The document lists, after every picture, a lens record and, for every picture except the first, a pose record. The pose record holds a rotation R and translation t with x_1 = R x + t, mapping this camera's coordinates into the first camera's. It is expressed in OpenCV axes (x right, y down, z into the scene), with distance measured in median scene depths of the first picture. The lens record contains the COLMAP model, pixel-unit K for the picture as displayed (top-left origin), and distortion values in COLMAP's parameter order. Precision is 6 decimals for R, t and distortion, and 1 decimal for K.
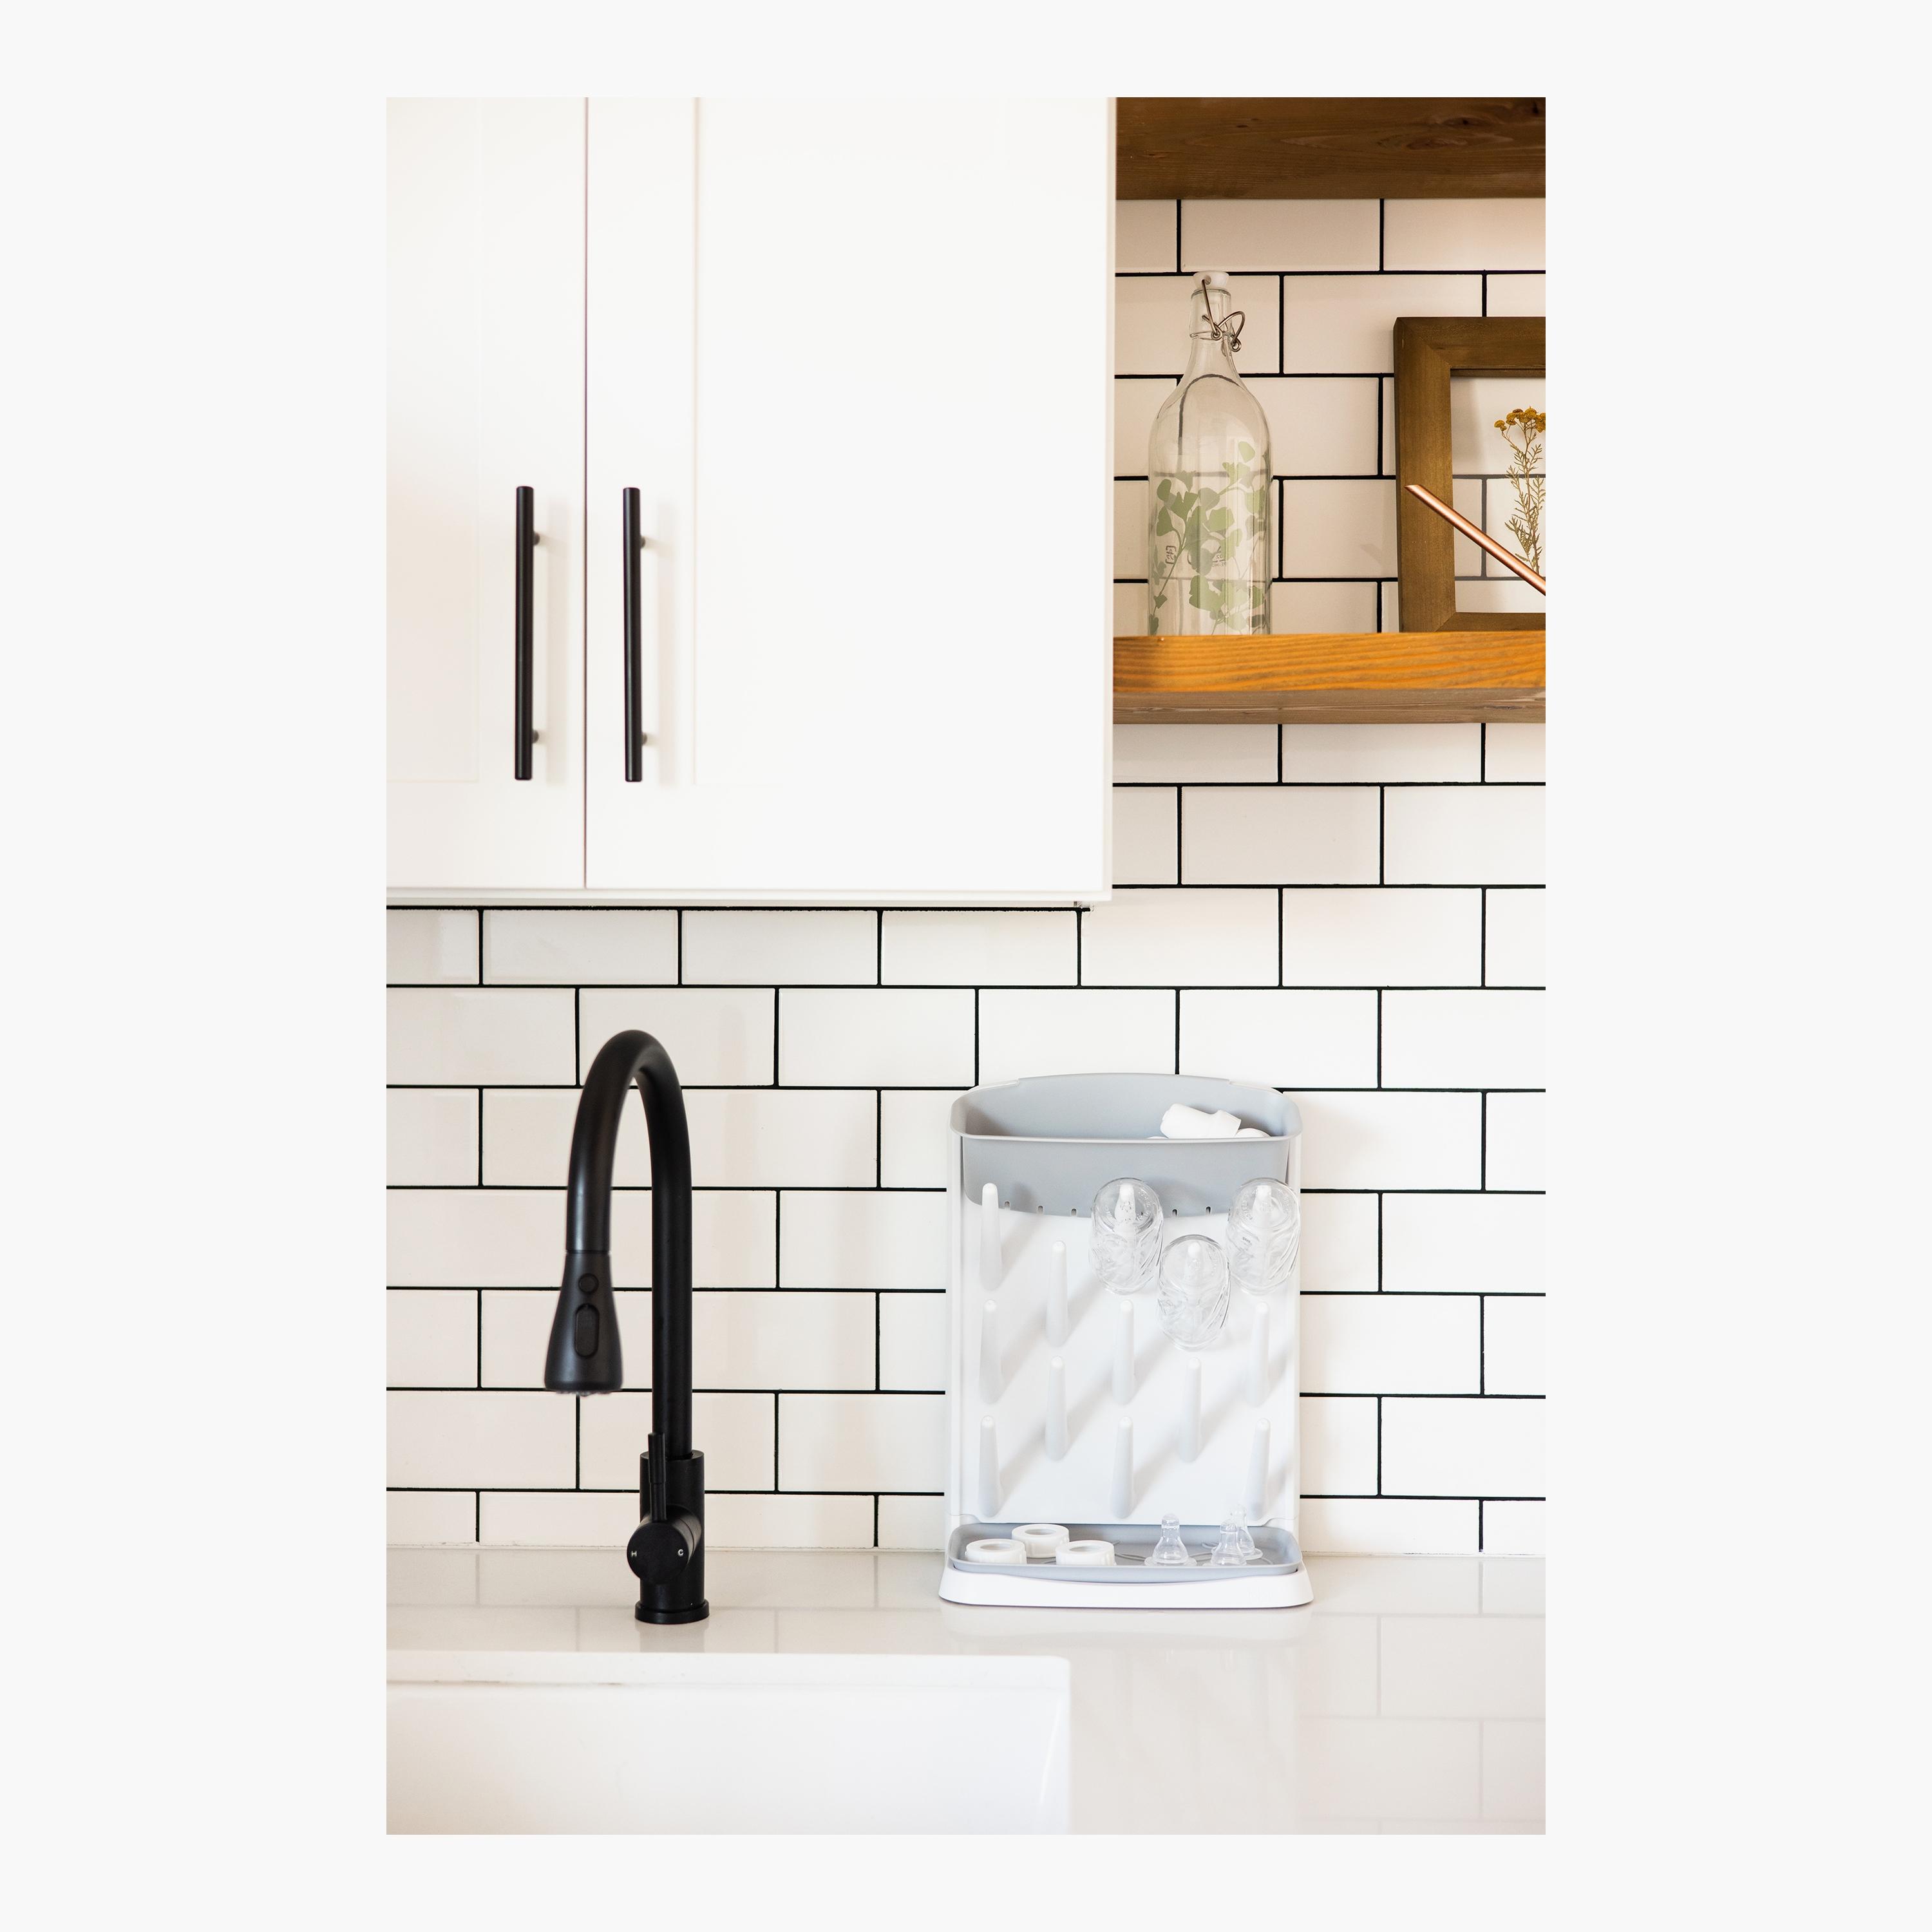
lens RADIAL K [[2447.9, 0, 952.7], [0, 2447.9, 978.1], [0, 0, 1]] dist [-0.009102, 0.000000]
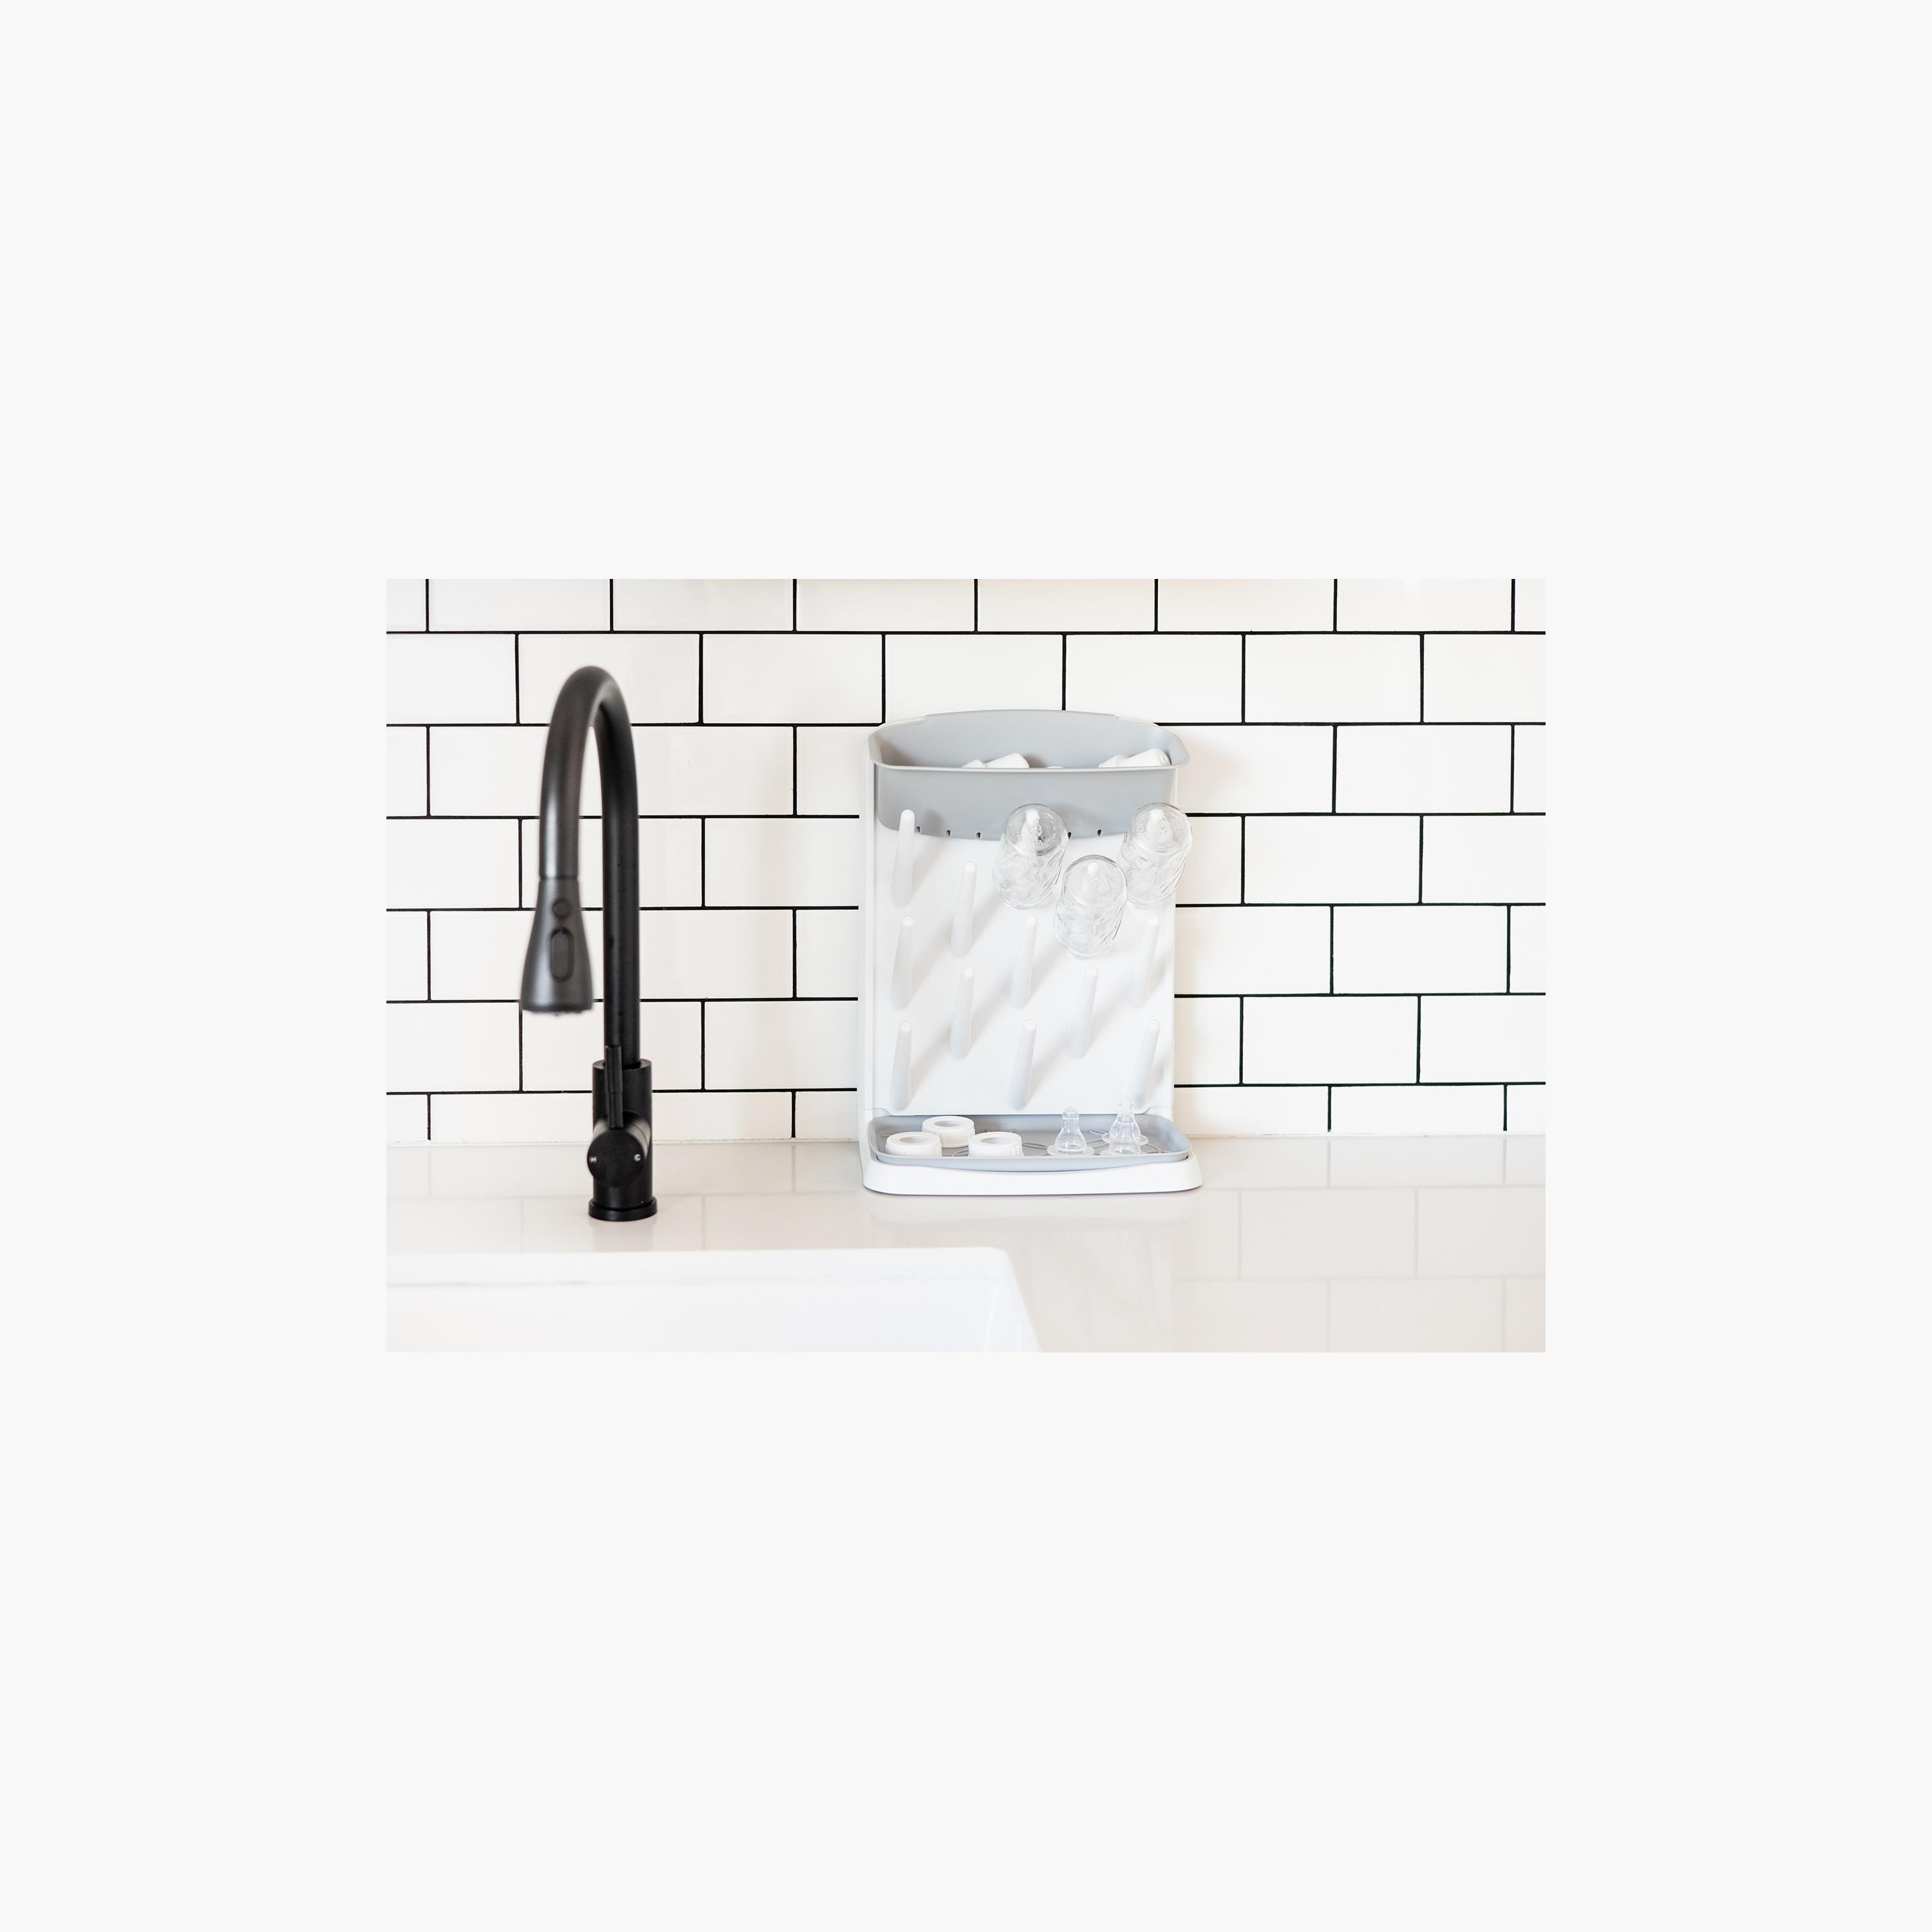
lens RADIAL K [[1856.1, 0, 857.8], [0, 1856.1, 719.4], [0, 0, 1]] dist [0.007800, 0.000000]
pose [[0.997303, -0.004183, 0.073276, -0.065146], [0.001754, 0.999448, 0.033178, 0.015311], [-0.073374, -0.032960, 0.996760, 0.169448]]
